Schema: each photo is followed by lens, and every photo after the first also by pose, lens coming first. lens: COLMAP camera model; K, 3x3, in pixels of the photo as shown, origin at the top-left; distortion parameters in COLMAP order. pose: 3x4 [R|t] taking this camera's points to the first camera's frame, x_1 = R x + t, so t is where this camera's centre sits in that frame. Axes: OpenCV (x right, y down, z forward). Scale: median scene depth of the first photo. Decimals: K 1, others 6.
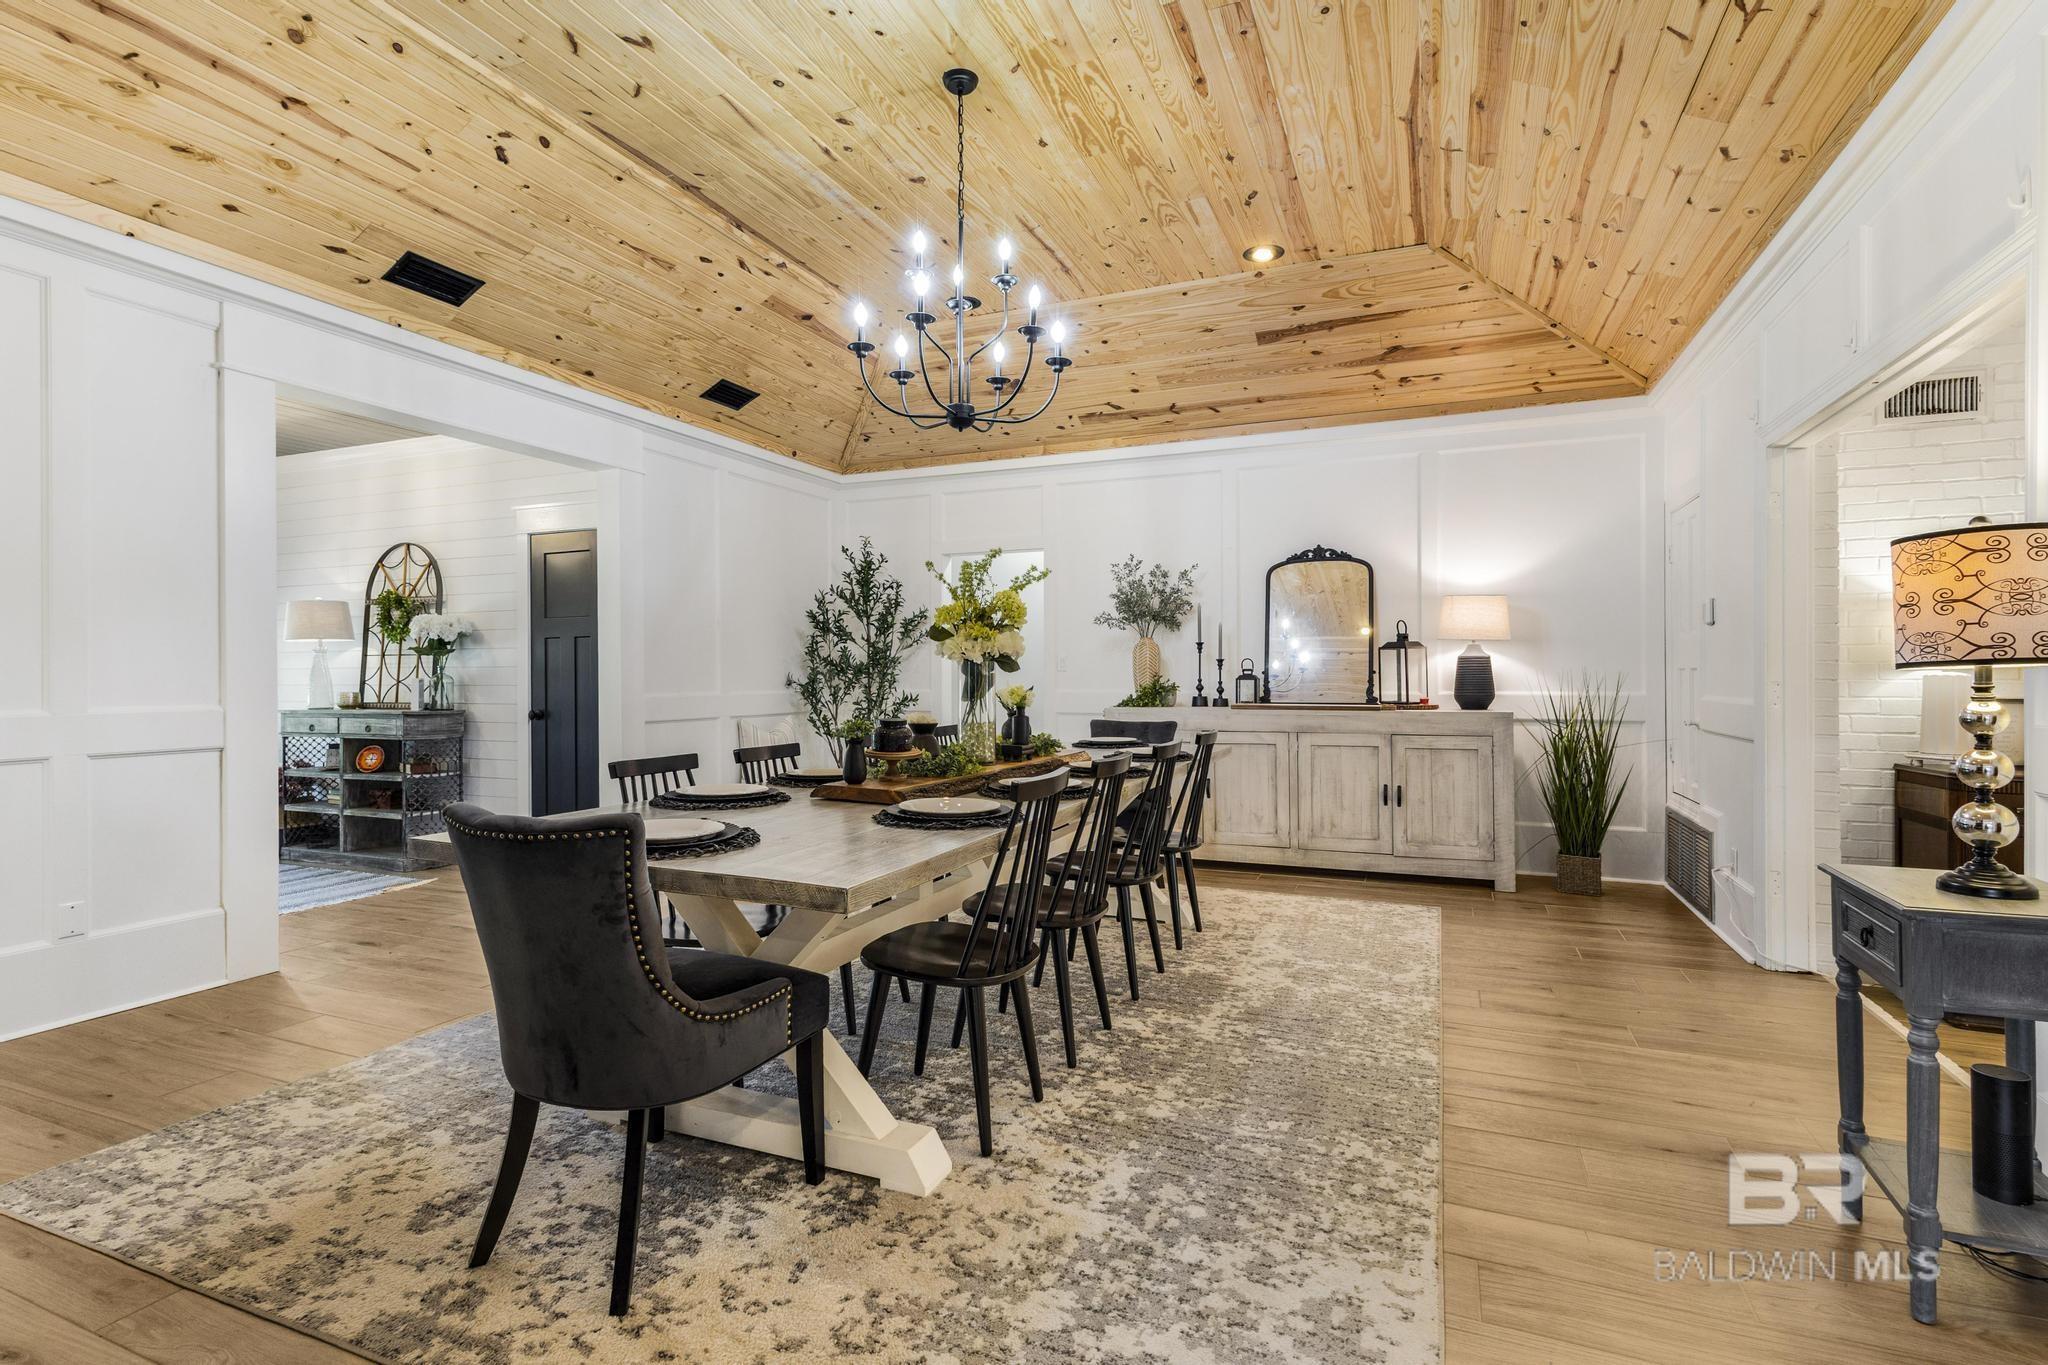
lens RADIAL K [[963.5, 0, 1019.9], [0, 963.5, 669.8], [0, 0, 1]] dist [0.008654, -0.002502]
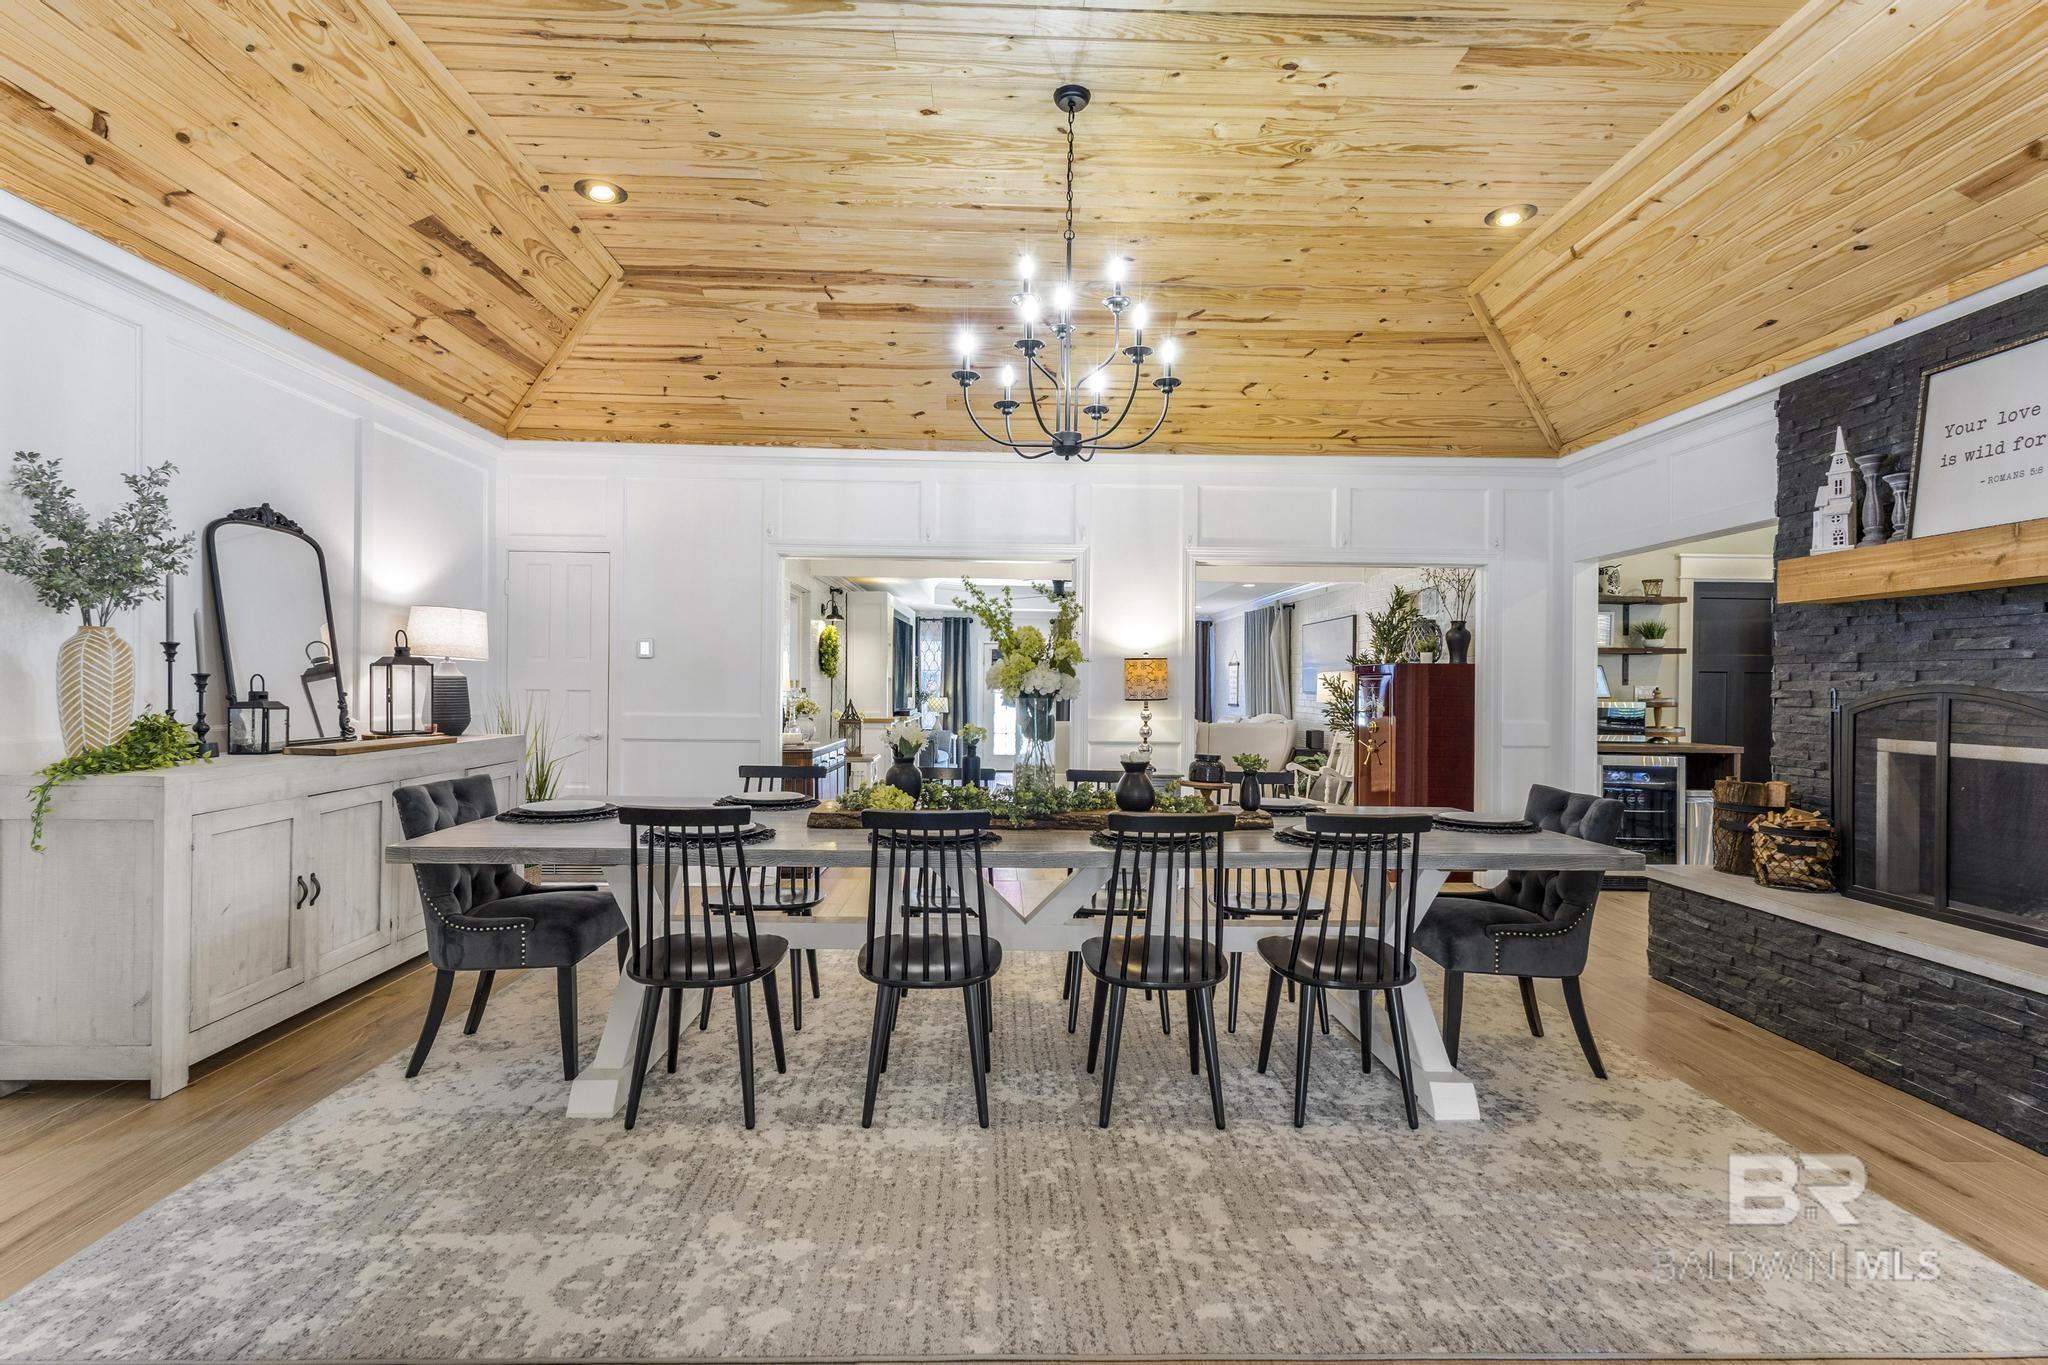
lens RADIAL K [[963.5, 0, 1008.0], [0, 963.5, 676.4], [0, 0, 1]] dist [0.008654, -0.002502]
pose [[-0.414768, 0.003293, 0.909921, -0.561943], [-0.015797, 0.999817, -0.010819, -0.012058], [-0.909790, -0.018862, -0.414640, 0.889154]]
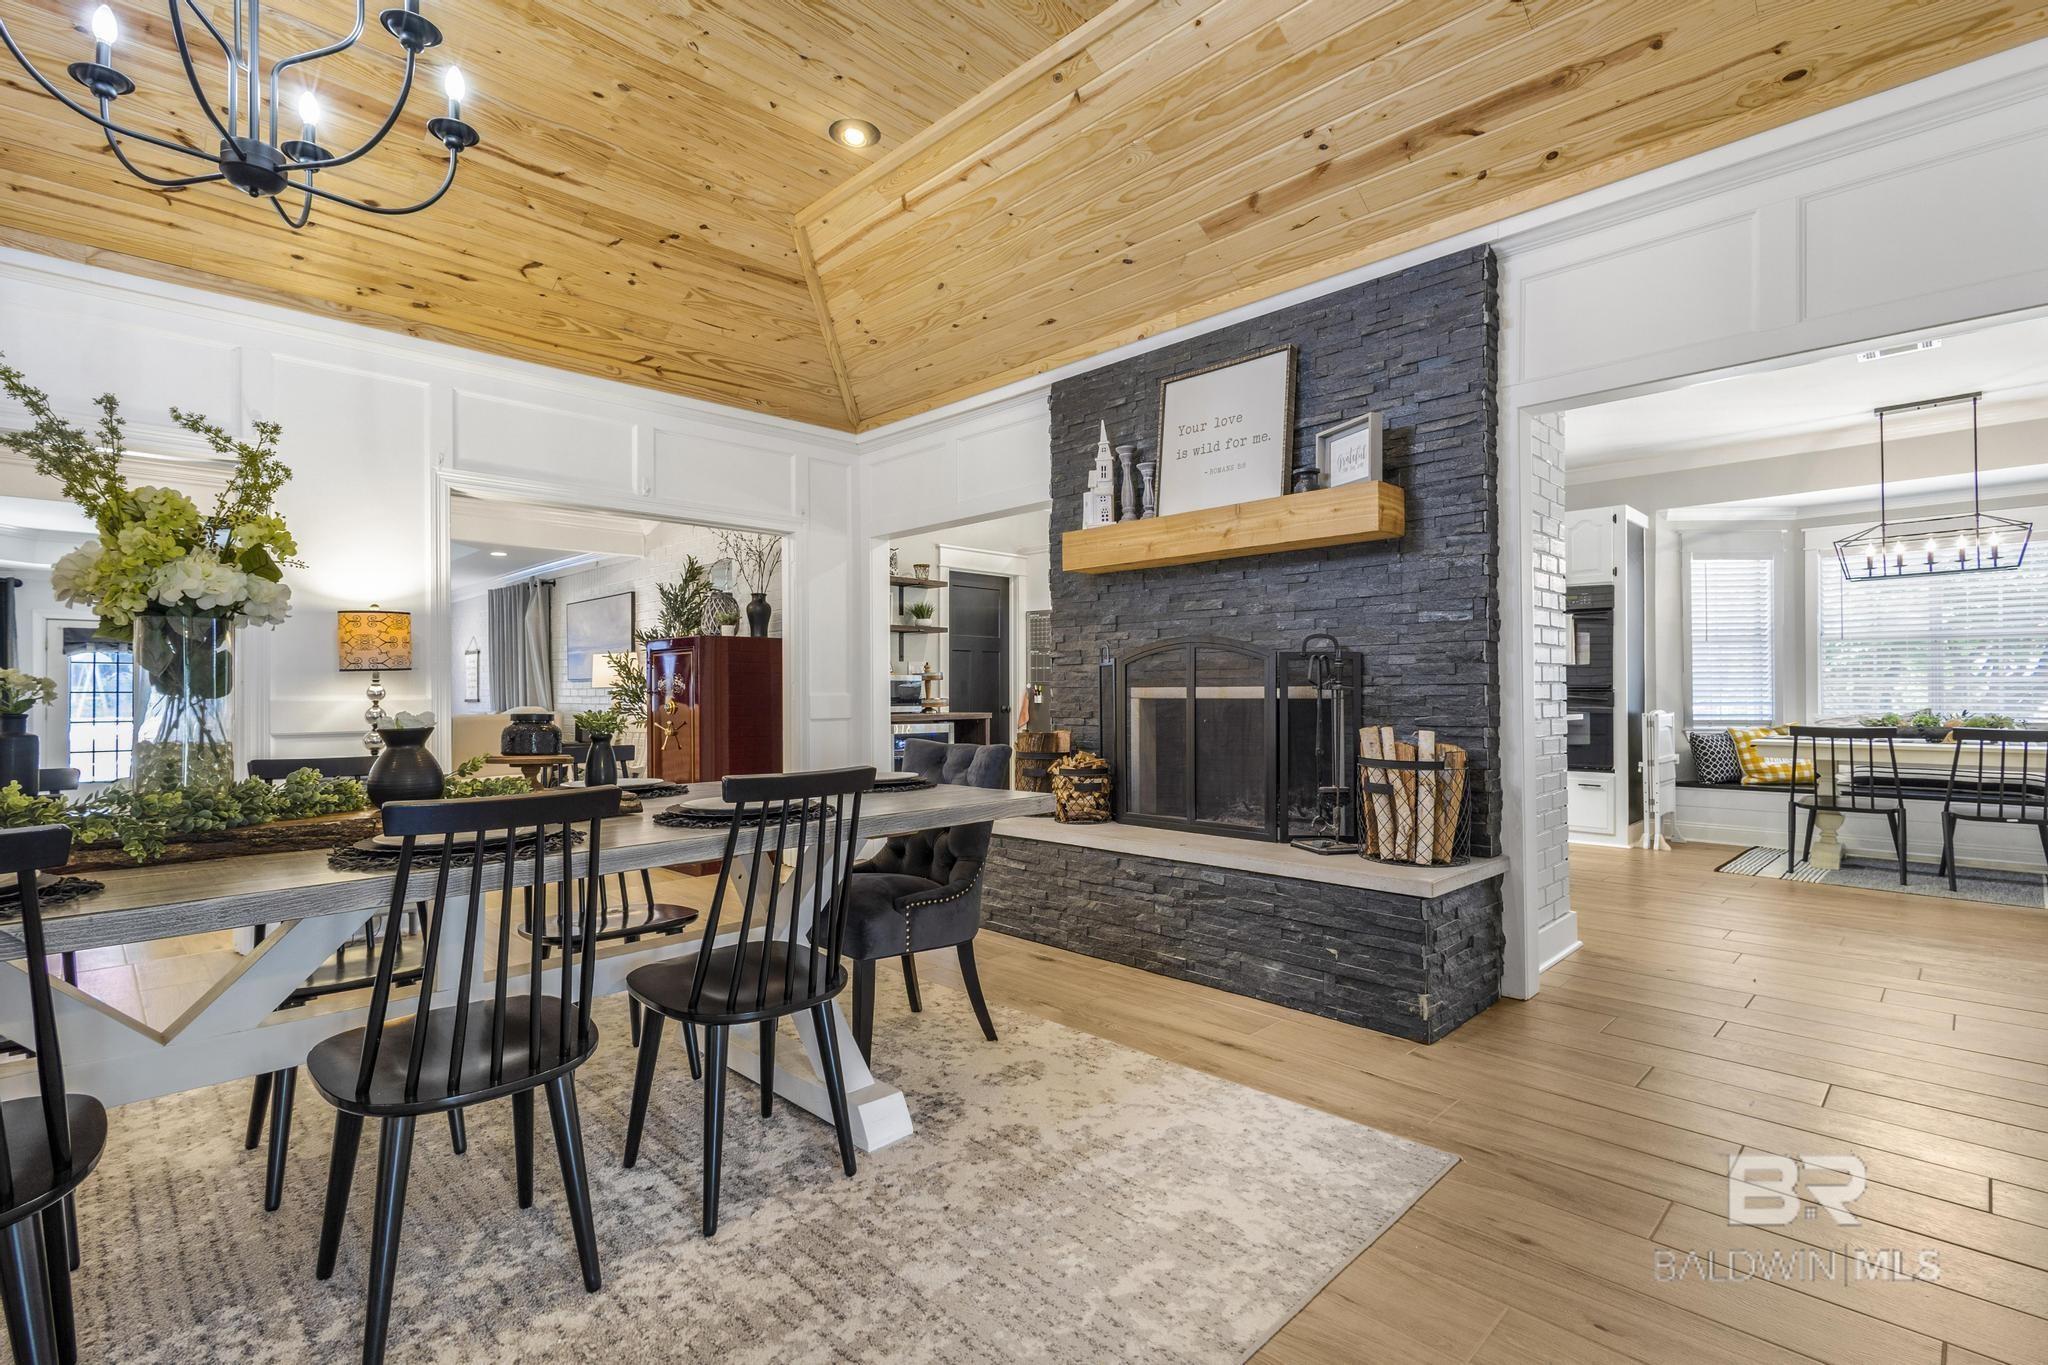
lens RADIAL K [[963.5, 0, 1034.7], [0, 963.5, 679.7], [0, 0, 1]] dist [0.008654, -0.002502]
pose [[-0.930934, 0.007222, 0.365115, -0.404379], [0.002726, 0.999914, -0.012827, 0.020094], [-0.365176, -0.010946, -0.930874, 0.821494]]
